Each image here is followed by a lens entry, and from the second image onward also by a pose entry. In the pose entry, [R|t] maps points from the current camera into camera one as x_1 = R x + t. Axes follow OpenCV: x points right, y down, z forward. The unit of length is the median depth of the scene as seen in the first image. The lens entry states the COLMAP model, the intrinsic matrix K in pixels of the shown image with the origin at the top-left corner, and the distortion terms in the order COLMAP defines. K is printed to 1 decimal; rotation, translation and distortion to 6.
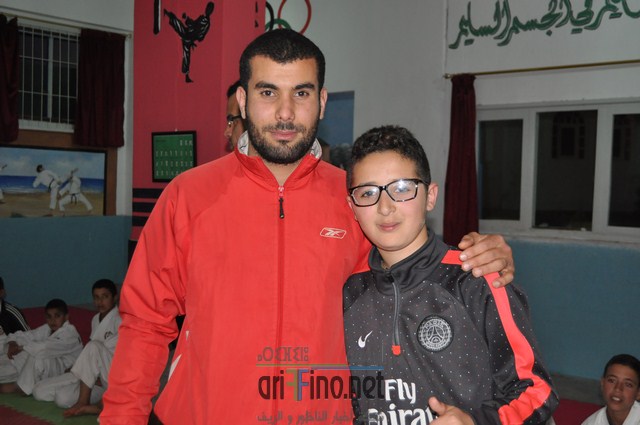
lens RADIAL K [[852.3, 0, 320.0], [0, 852.3, 212.5], [0, 0, 1]] dist [-0.037404, -0.014771]
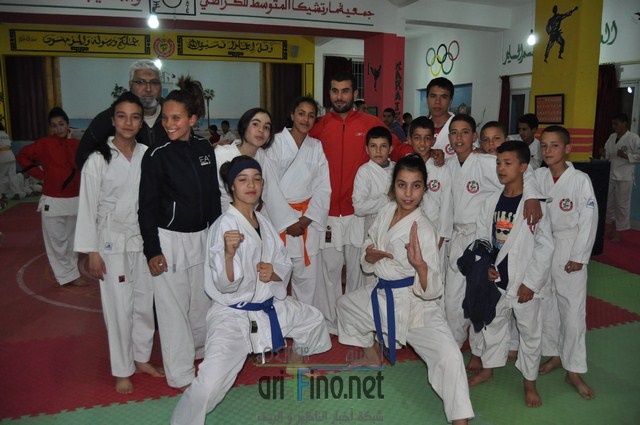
lens RADIAL K [[501.5, 0, 320.0], [0, 501.5, 212.5], [0, 0, 1]] dist [-0.091177, 0.038473]
pose [[0.870719, 0.064012, -0.487596, 0.314372], [0.006779, 0.989836, 0.142053, 0.015345], [0.491733, -0.126994, 0.861435, -0.390558]]
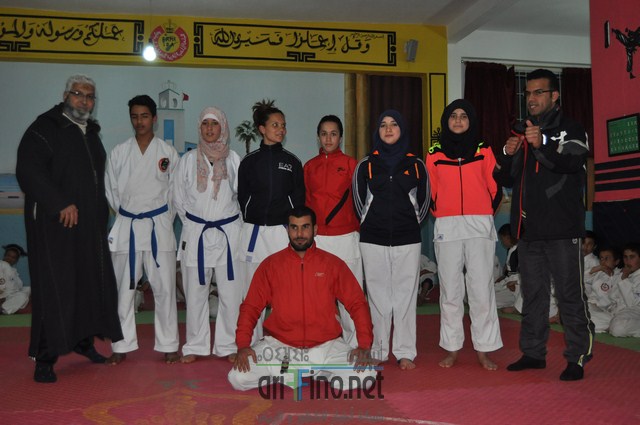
lens RADIAL K [[704.2, 0, 320.0], [0, 704.2, 212.5], [0, 0, 1]] dist [-0.053084, 0.005431]
pose [[0.806793, -0.037934, -0.589615, 0.045672], [0.012211, 0.998794, -0.047550, 0.054964], [0.590708, 0.031163, 0.806283, -0.087146]]
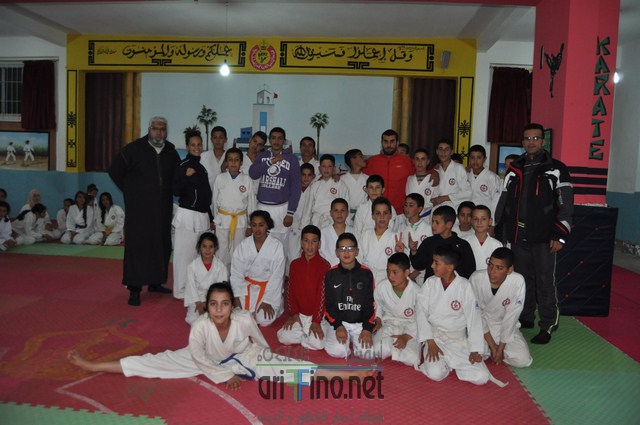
lens RADIAL K [[501.5, 0, 320.0], [0, 501.5, 212.5], [0, 0, 1]] dist [-0.091177, 0.038473]
pose [[0.614660, 0.069815, -0.785696, 0.162456], [-0.038272, 0.997542, 0.058699, 0.011269], [0.787863, -0.006010, 0.615821, 0.057495]]
